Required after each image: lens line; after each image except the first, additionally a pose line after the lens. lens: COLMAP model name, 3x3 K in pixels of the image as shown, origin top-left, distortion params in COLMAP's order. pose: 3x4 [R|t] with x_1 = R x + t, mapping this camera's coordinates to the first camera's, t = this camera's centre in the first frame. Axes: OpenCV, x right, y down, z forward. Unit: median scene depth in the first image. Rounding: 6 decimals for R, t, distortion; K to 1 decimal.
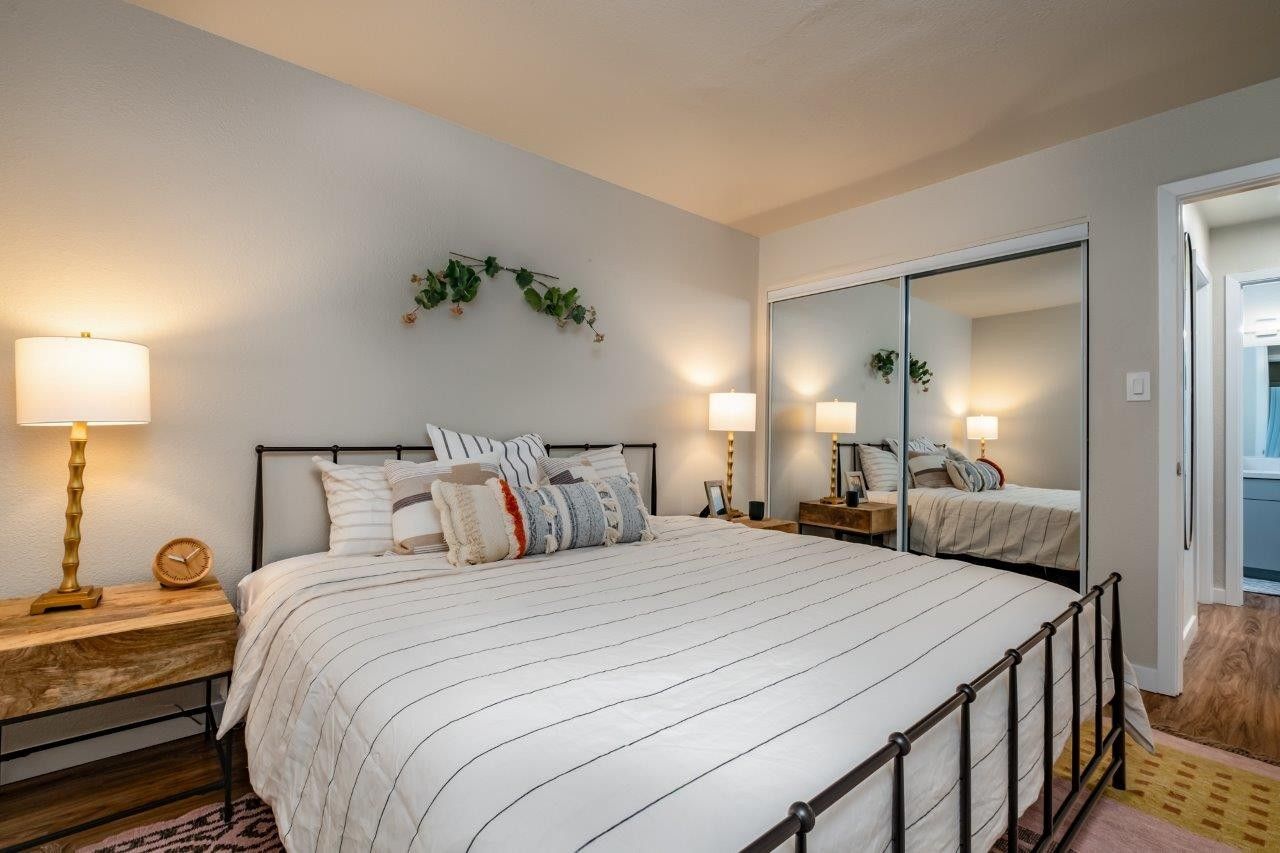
lens RADIAL K [[564.1, 0, 655.6], [0, 564.1, 413.7], [0, 0, 1]] dist [0.001300, -0.000017]
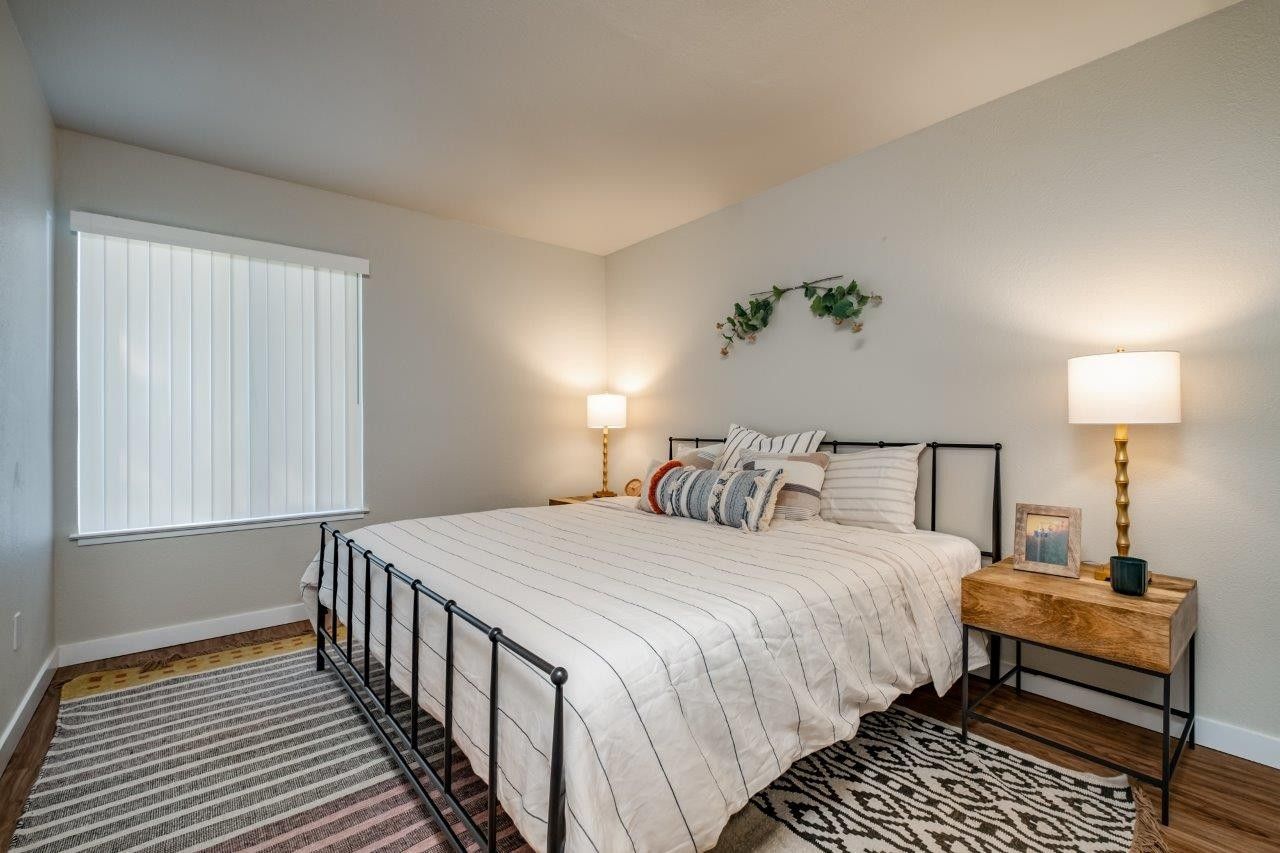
lens RADIAL K [[564.1, 0, 655.6], [0, 564.1, 413.7], [0, 0, 1]] dist [0.001300, -0.000017]
pose [[-0.012375, -0.034861, -0.999316, 0.851282], [0.034944, 0.998767, -0.035274, 0.030109], [0.999313, -0.035357, -0.011142, 0.687643]]
